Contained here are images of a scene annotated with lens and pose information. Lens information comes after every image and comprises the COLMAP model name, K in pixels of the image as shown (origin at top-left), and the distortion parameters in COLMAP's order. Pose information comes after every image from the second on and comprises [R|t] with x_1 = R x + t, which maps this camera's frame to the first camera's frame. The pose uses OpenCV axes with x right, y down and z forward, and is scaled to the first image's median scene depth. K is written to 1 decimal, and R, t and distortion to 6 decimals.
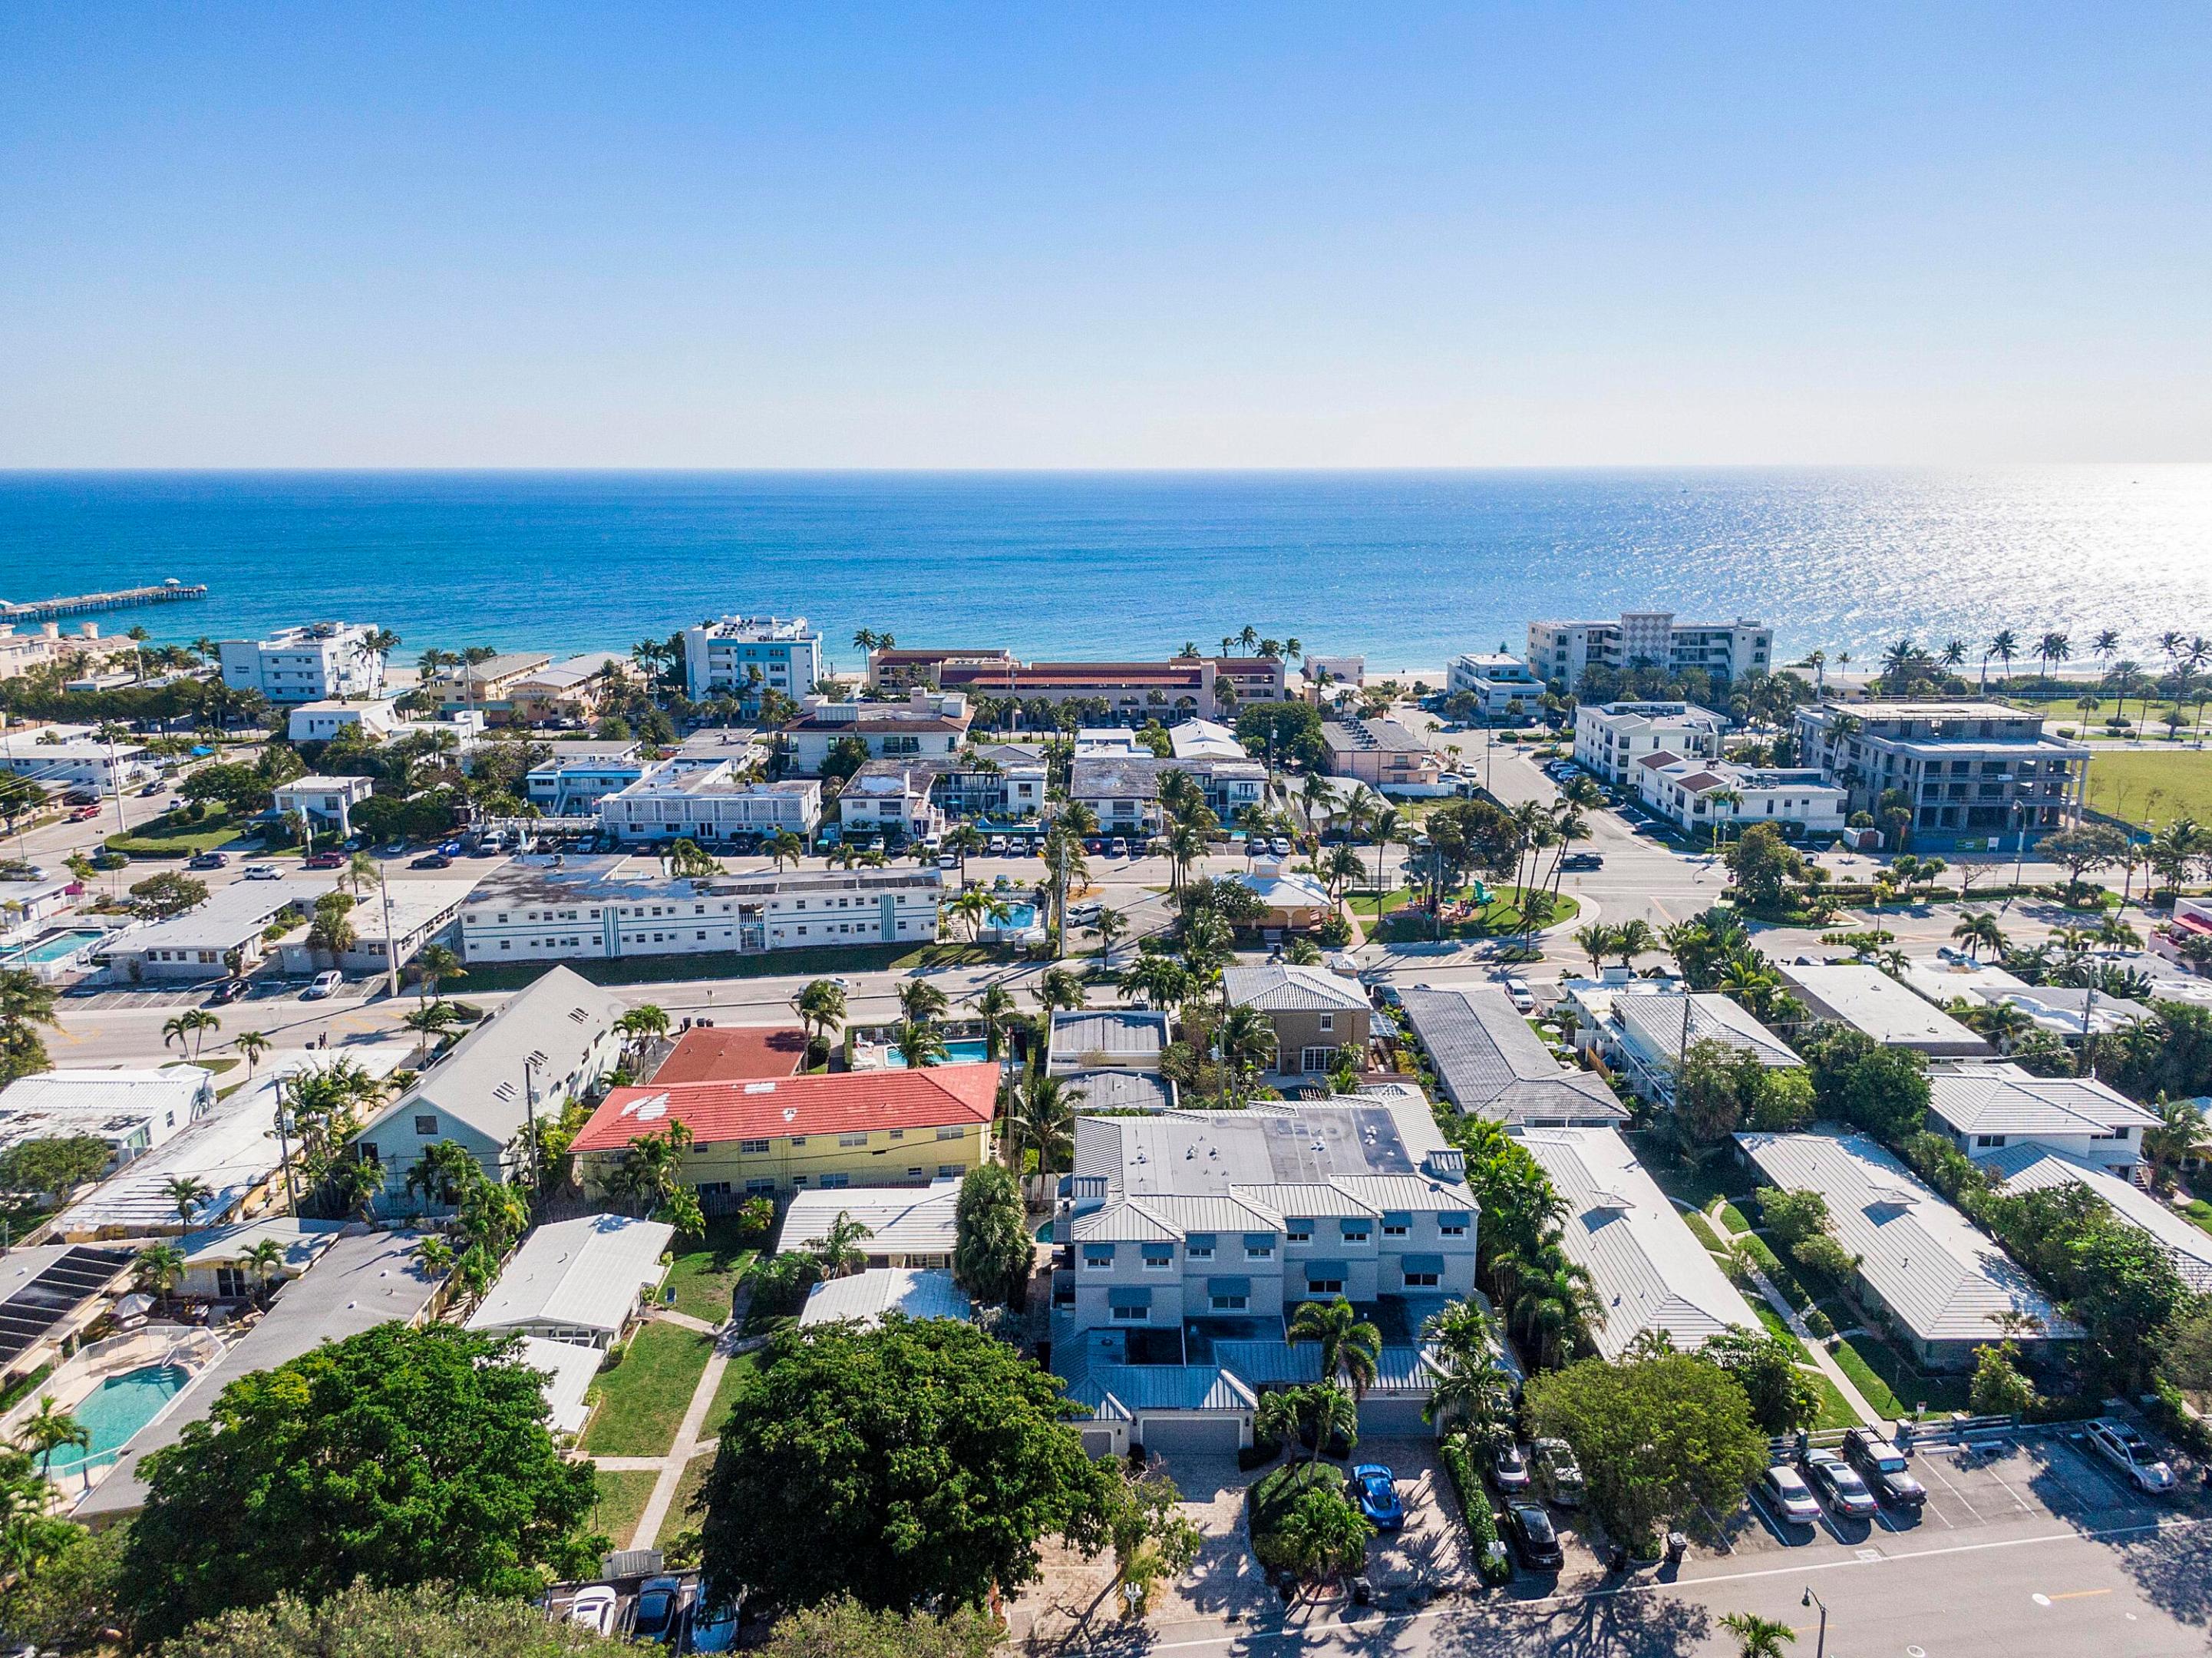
lens RADIAL K [[1563.0, 0, 1113.5], [0, 1563.0, 833.7], [0, 0, 1]] dist [0.077557, -0.143229]
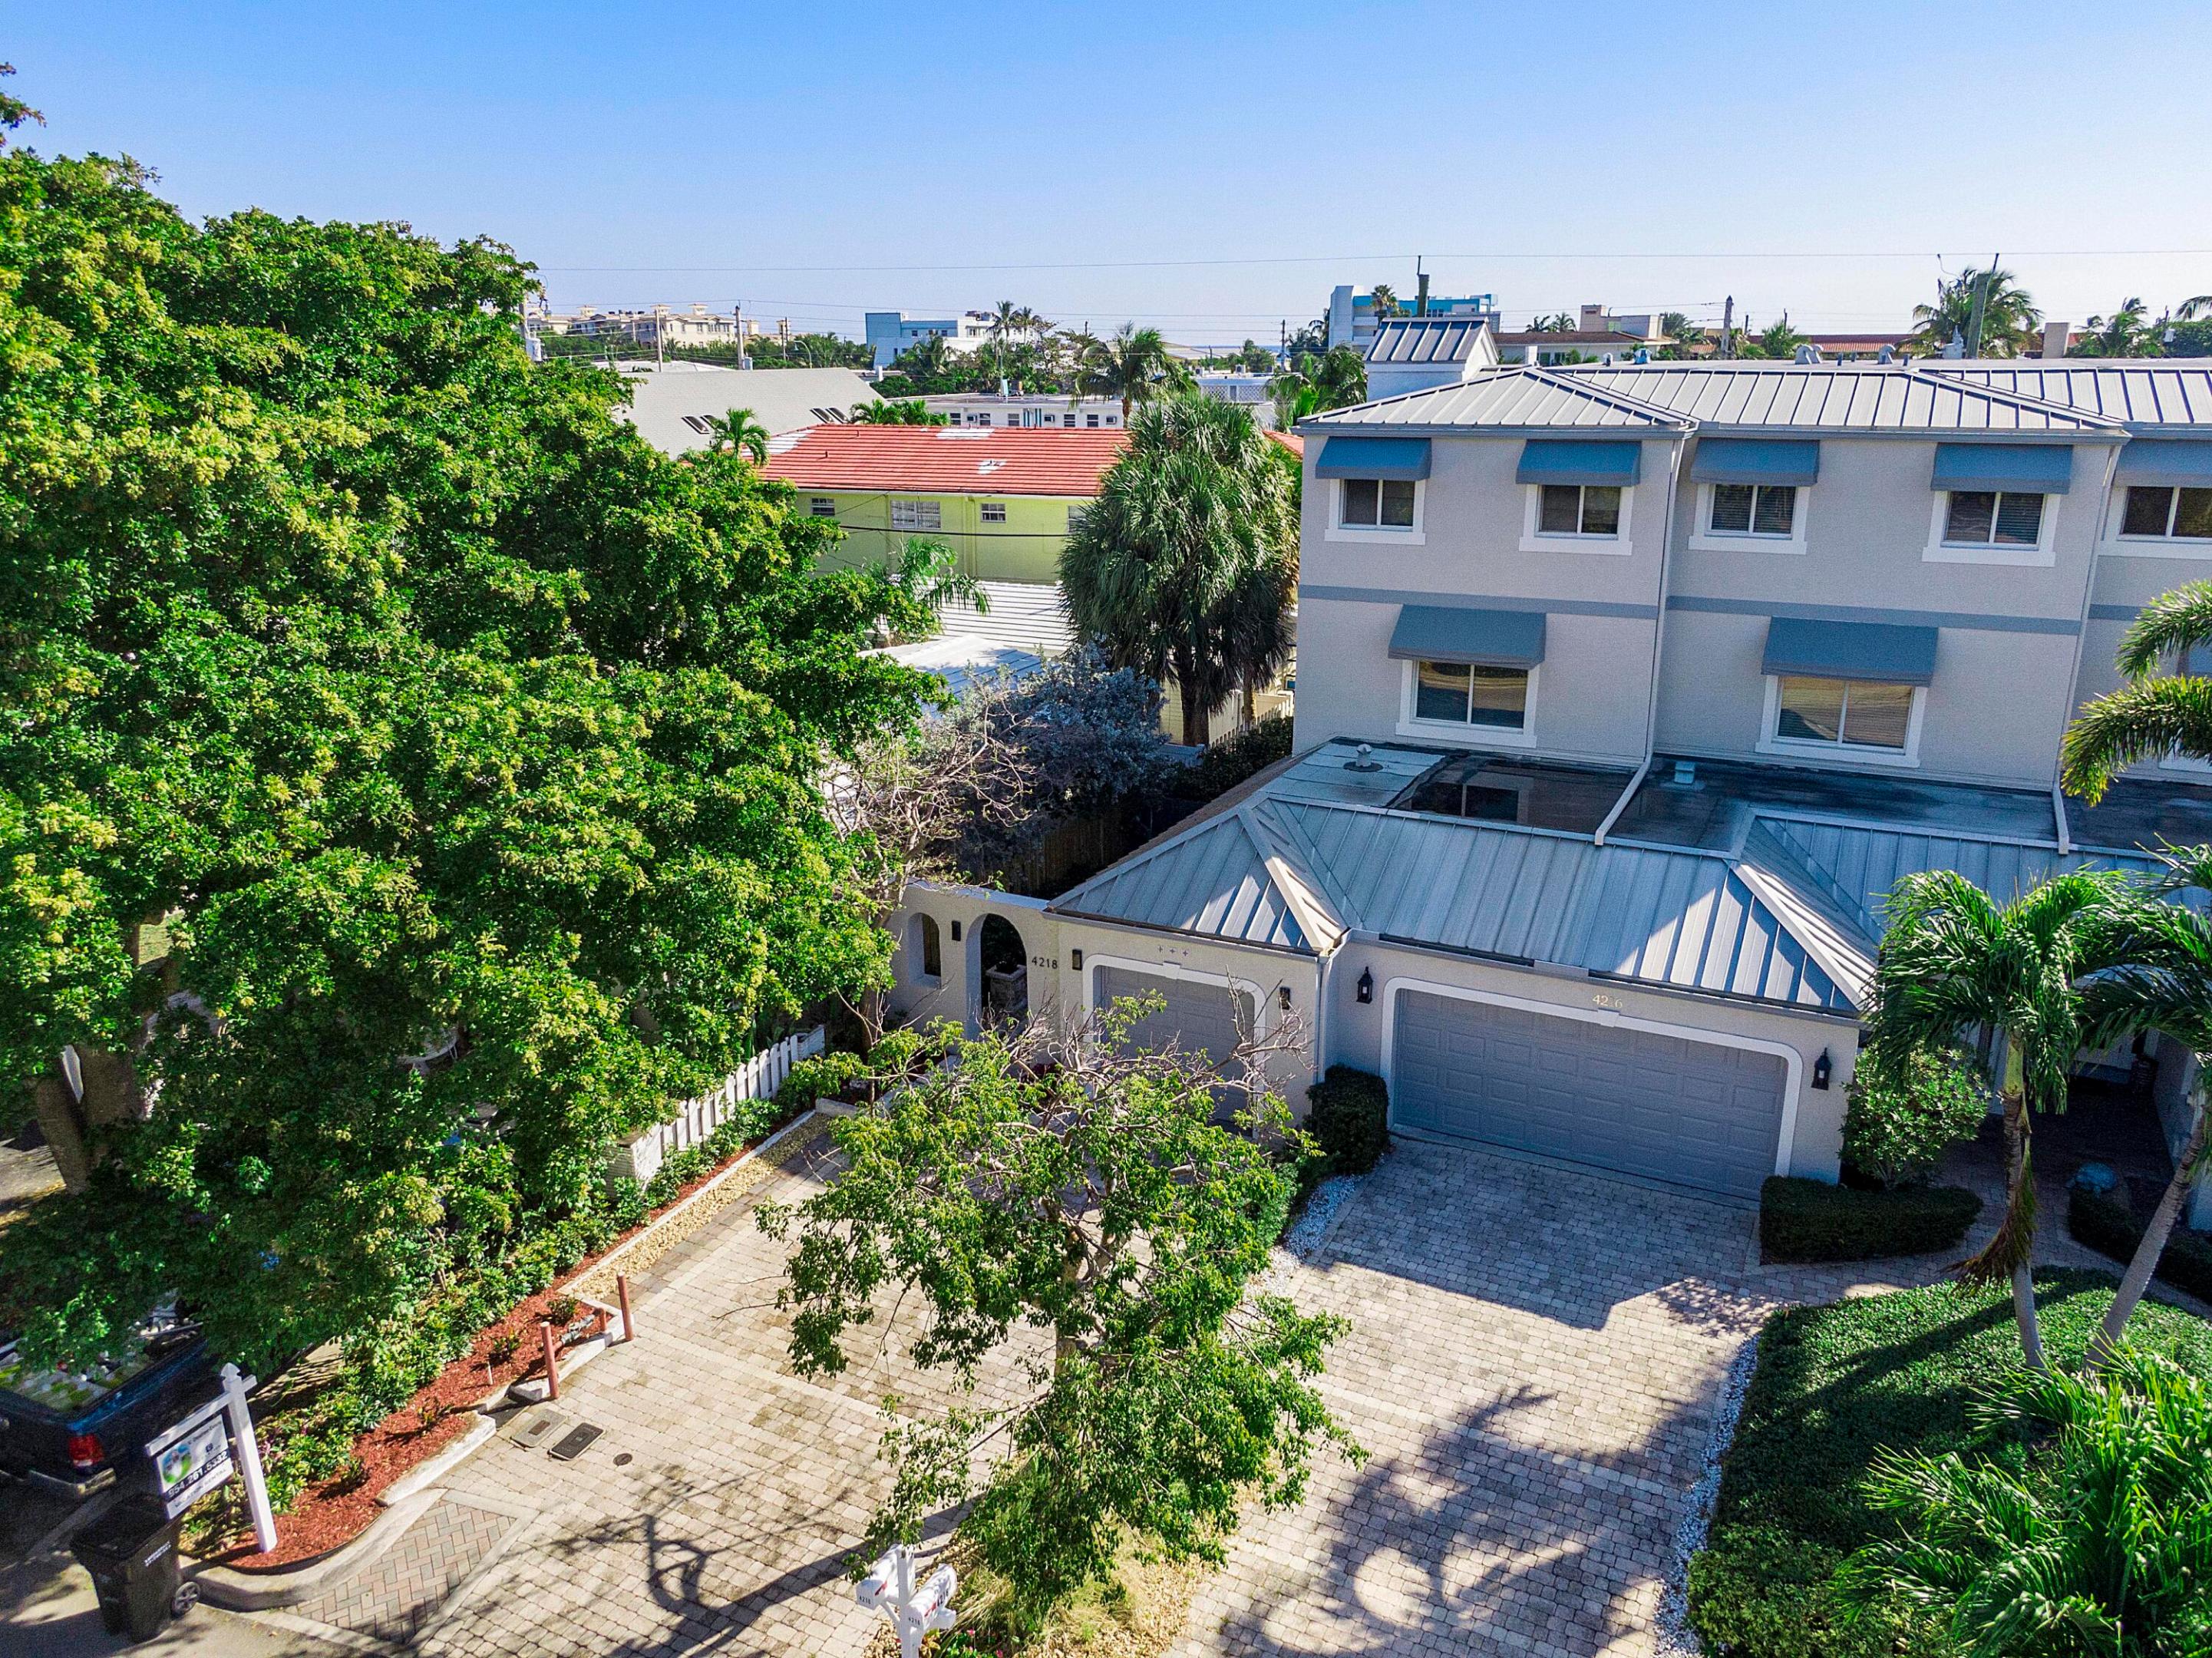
lens RADIAL K [[1563.0, 0, 1113.5], [0, 1563.0, 833.7], [0, 0, 1]] dist [0.077557, -0.143229]
pose [[0.891078, 0.127226, -0.435654, 0.082571], [-0.094900, 0.990917, 0.095275, 0.302817], [0.443818, -0.043554, 0.895058, 0.689309]]
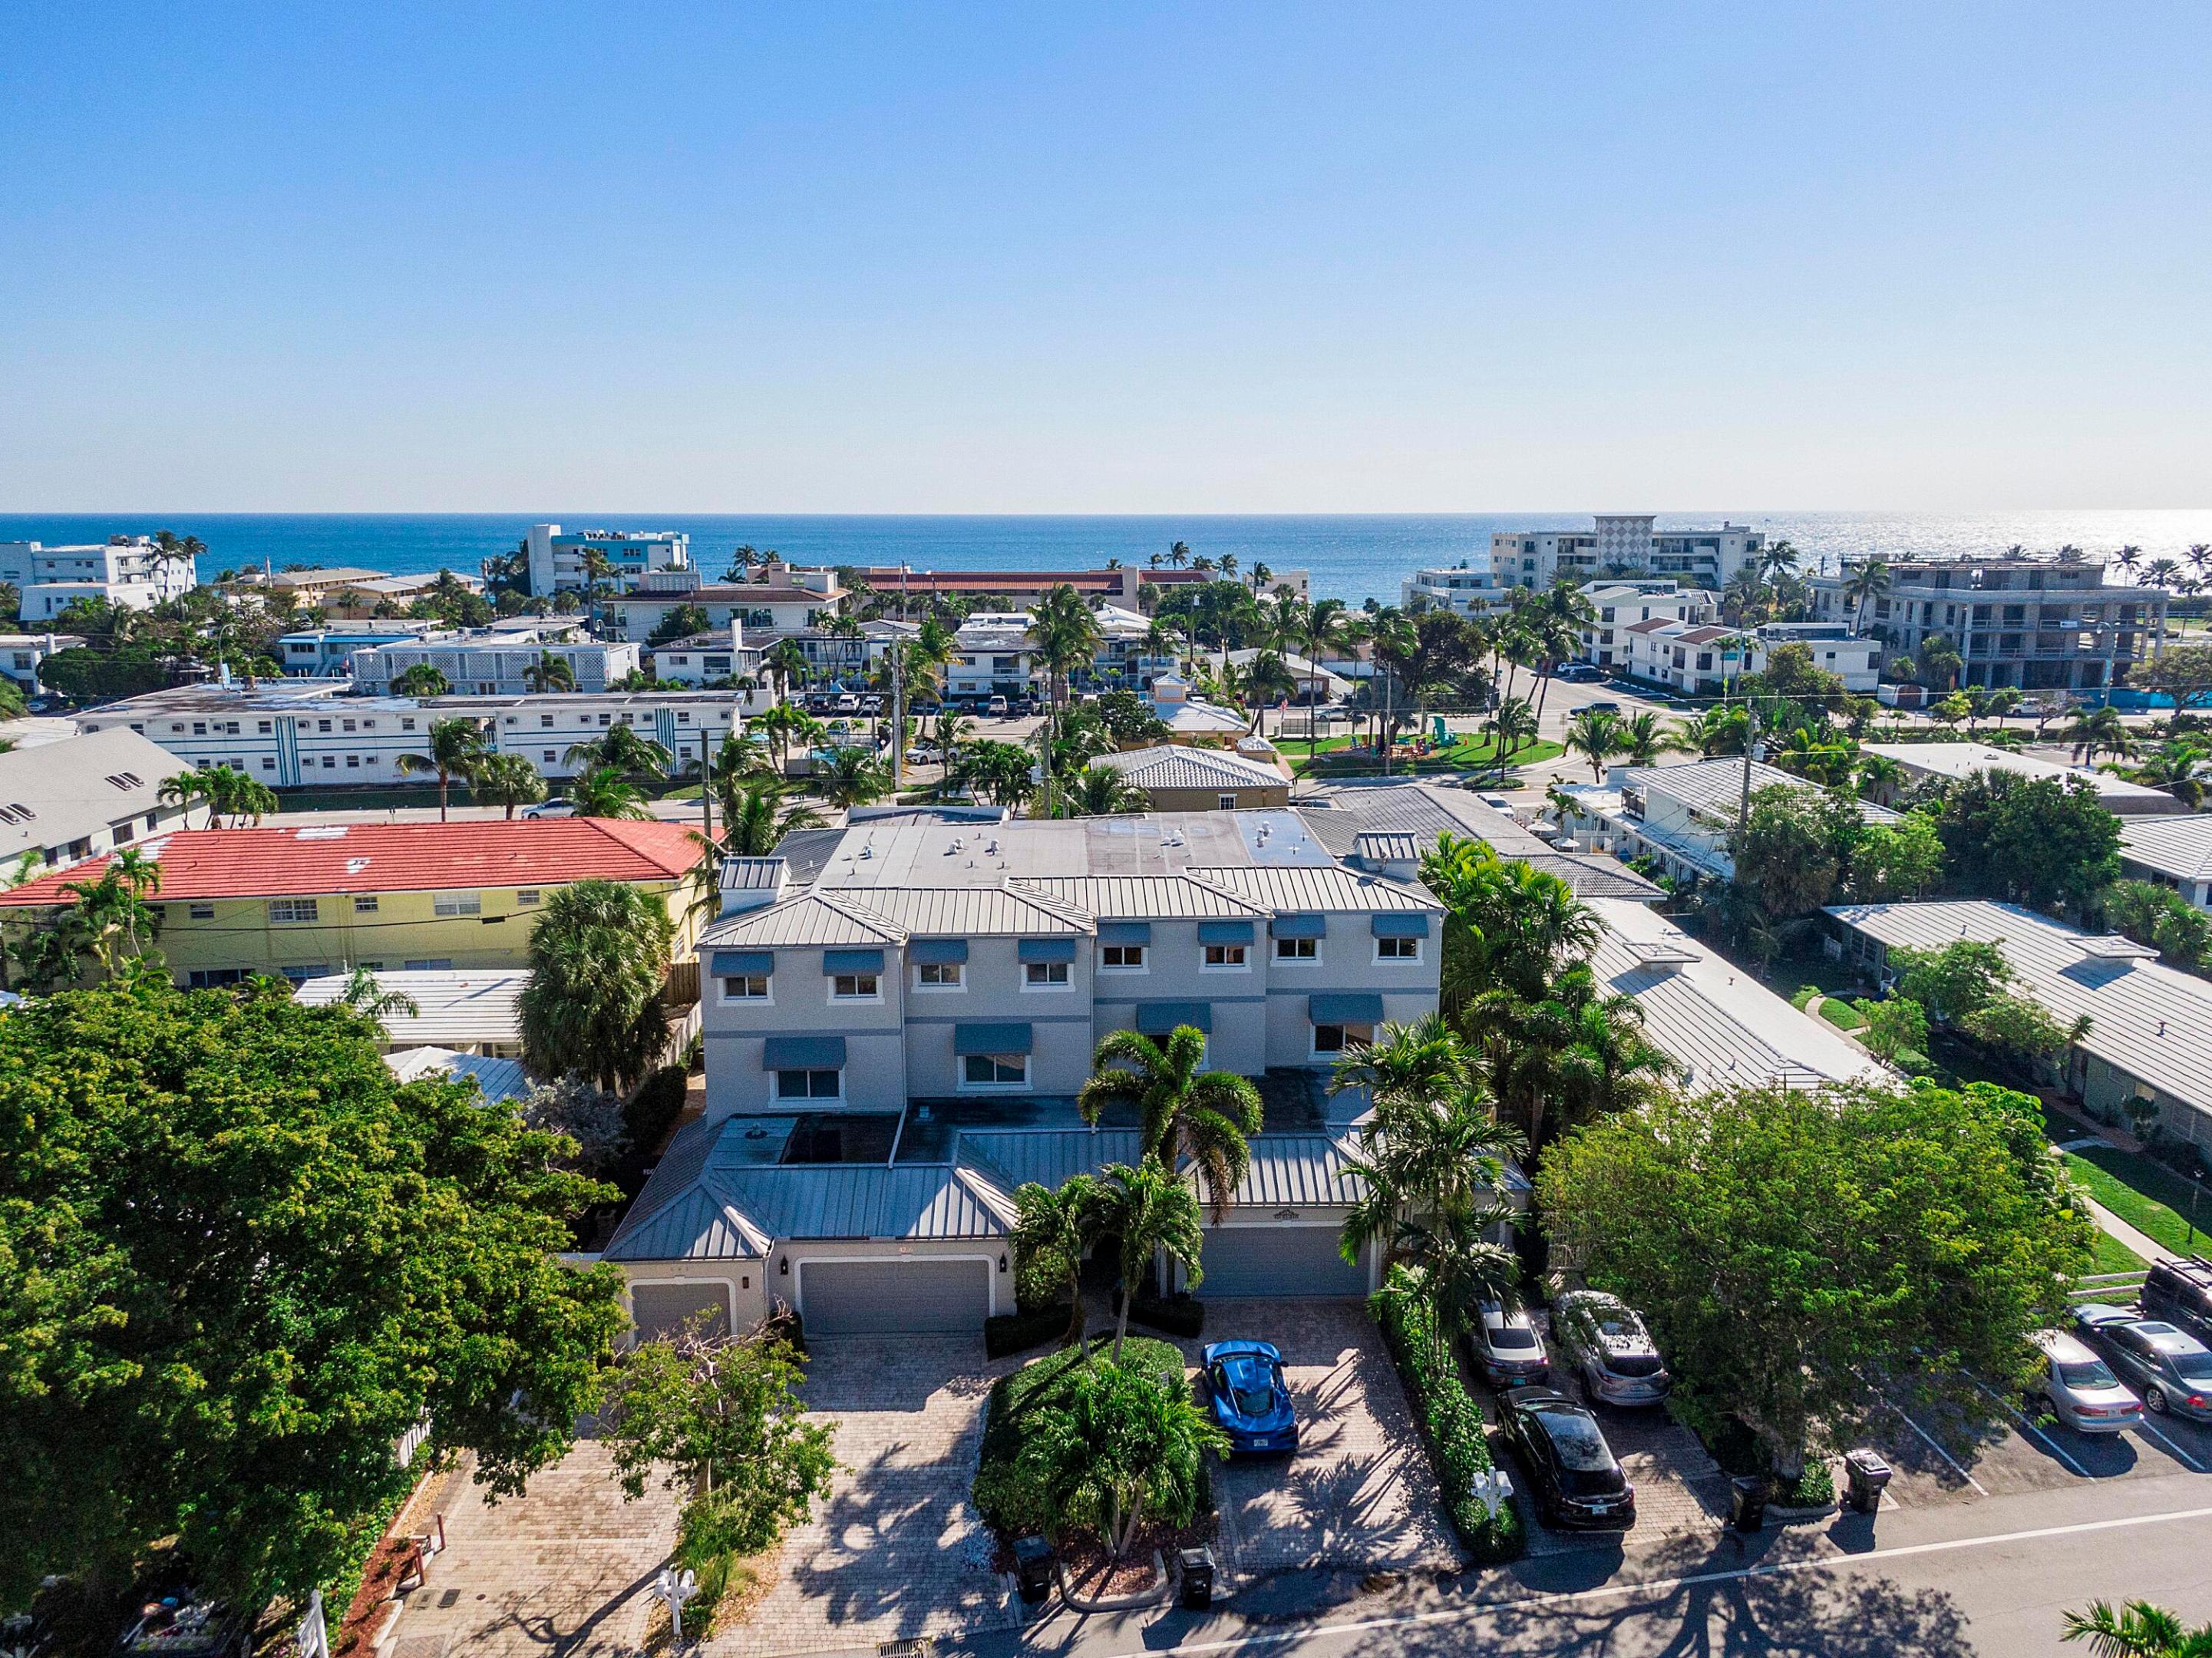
lens RADIAL K [[1567.7, 0, 1106.0], [0, 1567.7, 829.0], [0, 0, 1]] dist [0.056748, -0.086075]
pose [[0.999786, -0.006151, 0.019774, 0.101673], [0.006747, 0.999520, -0.030242, 0.229517], [-0.019578, 0.030369, 0.999347, 0.445380]]
